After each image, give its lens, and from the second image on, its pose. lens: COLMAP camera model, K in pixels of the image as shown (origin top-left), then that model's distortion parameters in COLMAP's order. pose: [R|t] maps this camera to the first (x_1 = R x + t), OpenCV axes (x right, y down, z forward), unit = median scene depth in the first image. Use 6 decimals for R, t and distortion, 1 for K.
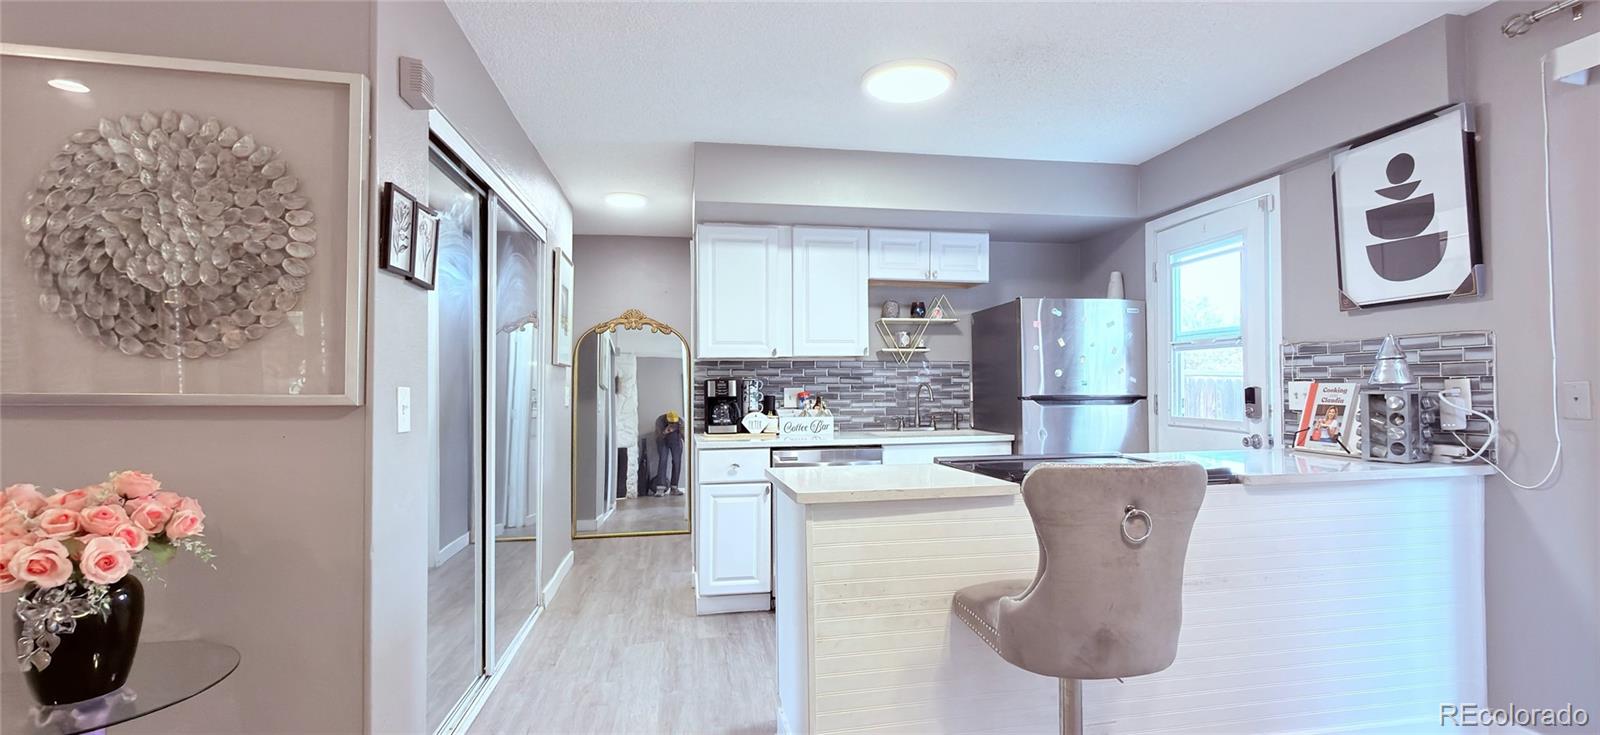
lens RADIAL K [[719.6, 0, 795.8], [0, 719.6, 371.8], [0, 0, 1]] dist [0.003259, 0.000770]
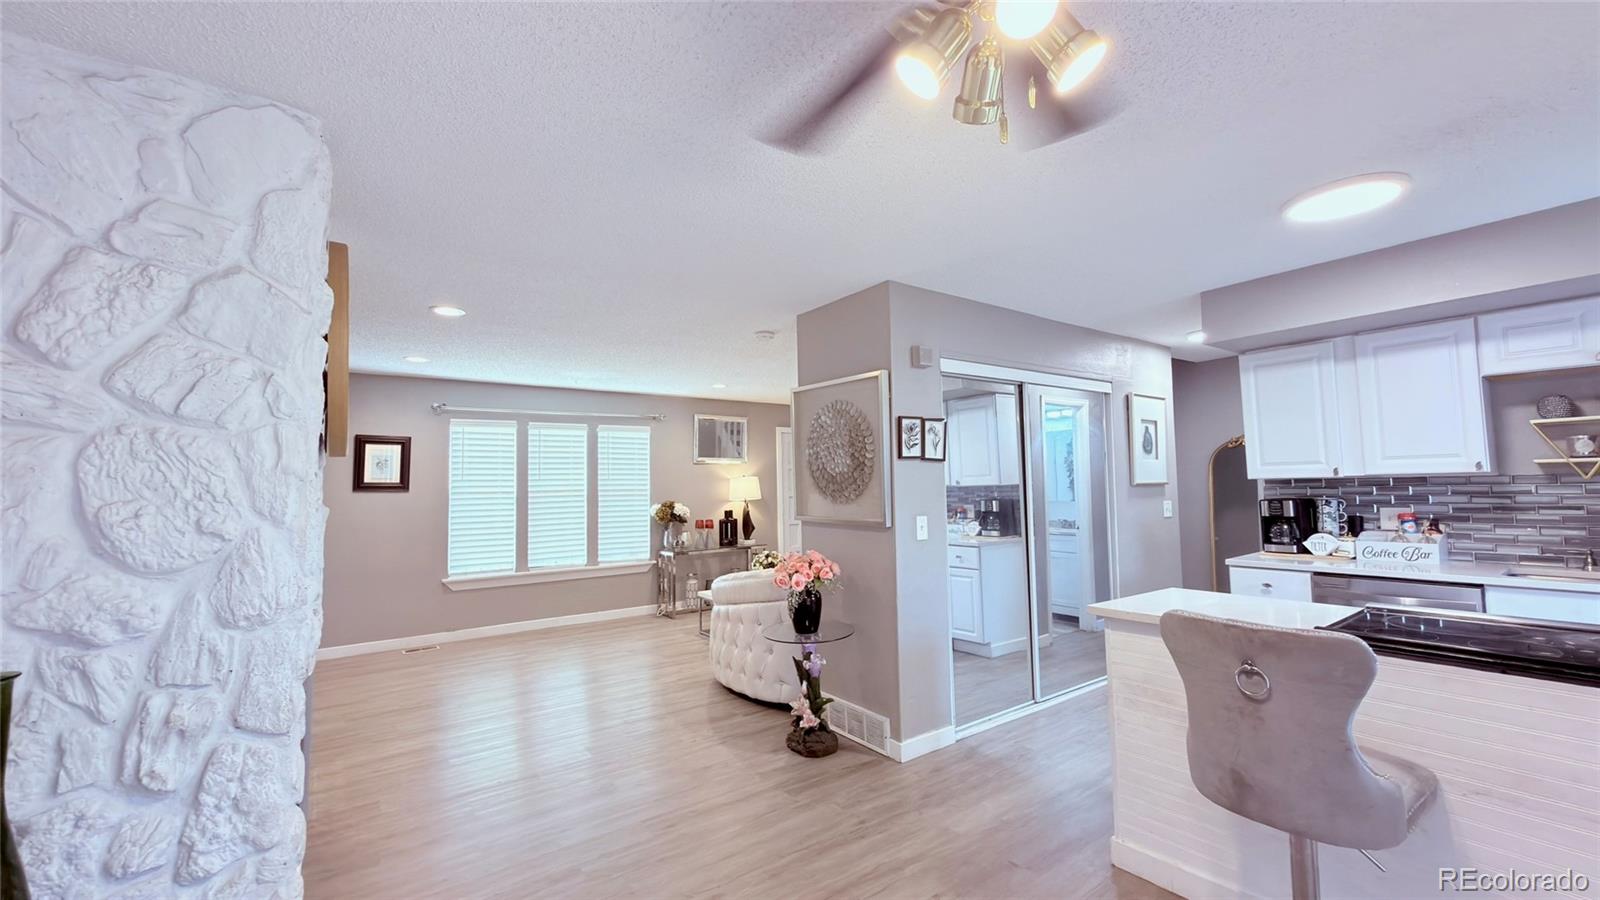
lens RADIAL K [[646.7, 0, 805.2], [0, 646.7, 445.0], [0, 0, 1]] dist [0.001846, -0.000140]
pose [[0.412919, -0.062158, -0.908644, 0.585982], [0.040319, 0.997938, -0.049944, -0.061210], [0.909875, -0.016013, 0.414574, 0.003962]]
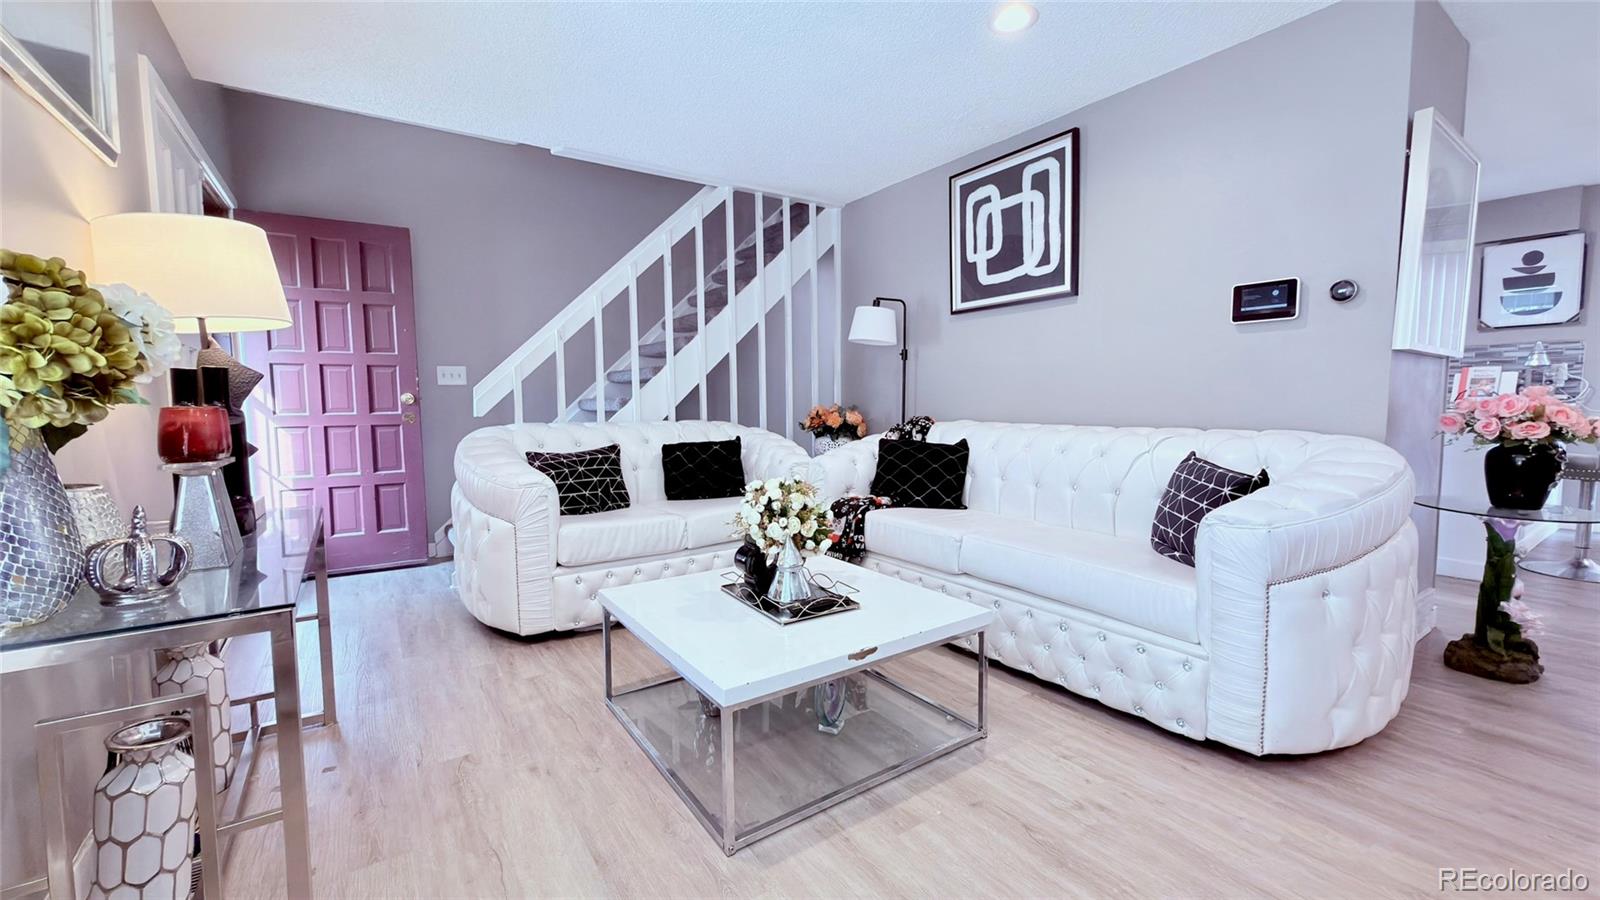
lens RADIAL K [[646.7, 0, 794.9], [0, 646.7, 444.2], [0, 0, 1]] dist [0.001846, -0.000140]
pose [[0.918107, -0.030297, 0.395173, -1.477597], [-0.007718, 0.995518, 0.094256, 0.065318], [-0.396257, -0.089587, 0.913758, 0.103714]]
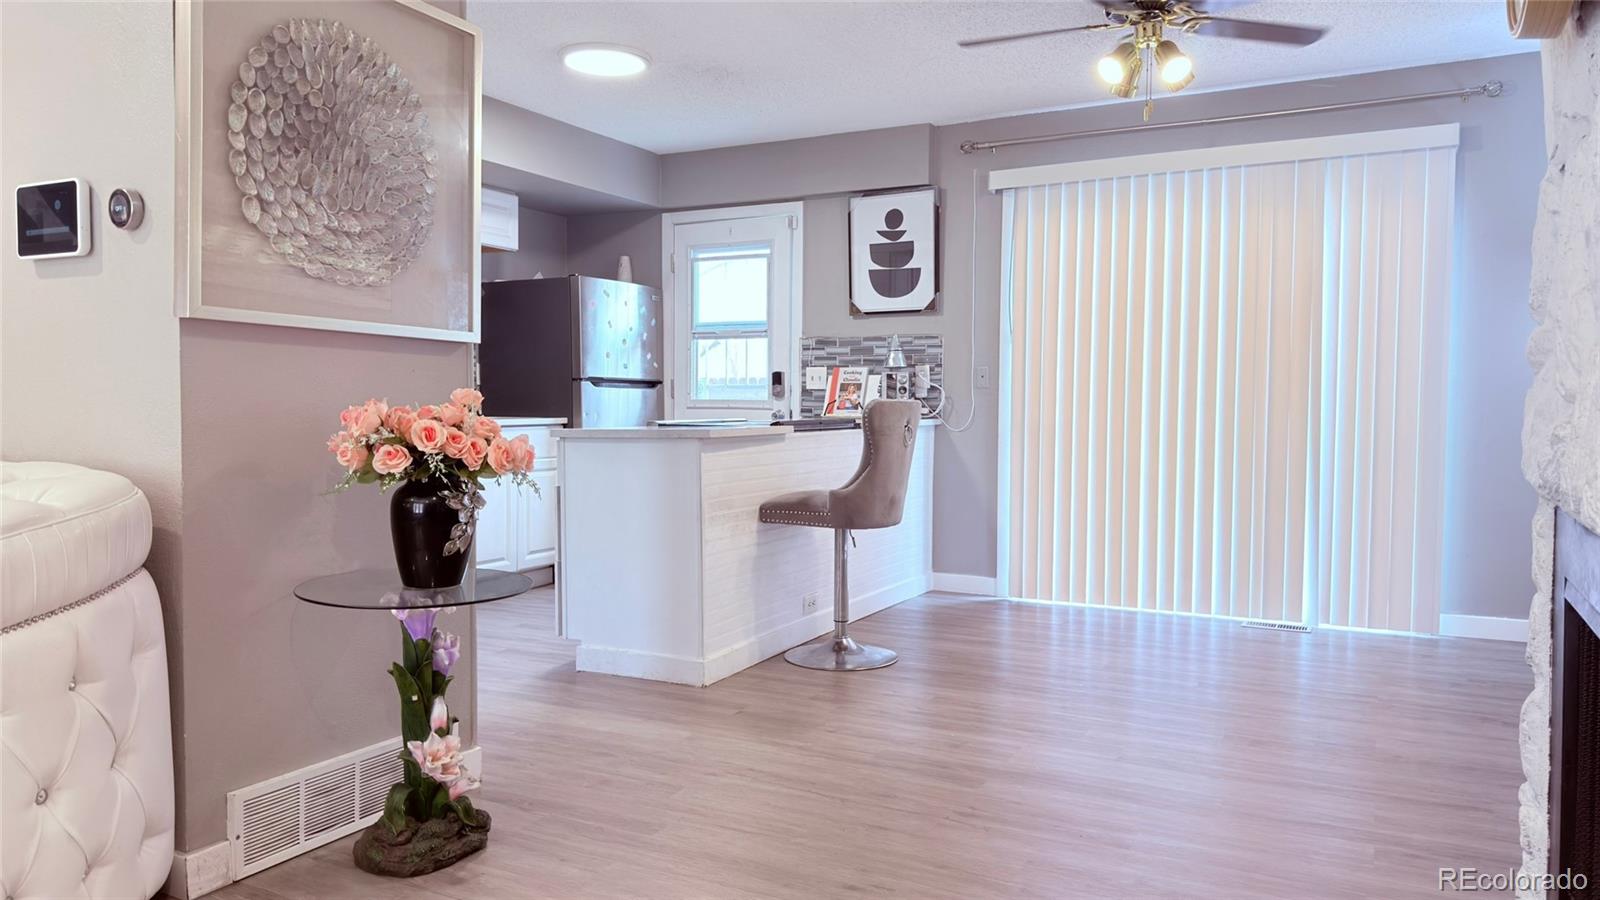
lens RADIAL K [[1137.5, 0, 791.0], [0, 1137.5, 450.7], [0, 0, 1]] dist [0.090838, -0.021044]
pose [[0.626317, -0.023729, 0.779208, -0.912825], [-0.026977, 0.998278, 0.052084, 0.057177], [-0.779102, -0.053641, 0.624598, -0.247607]]
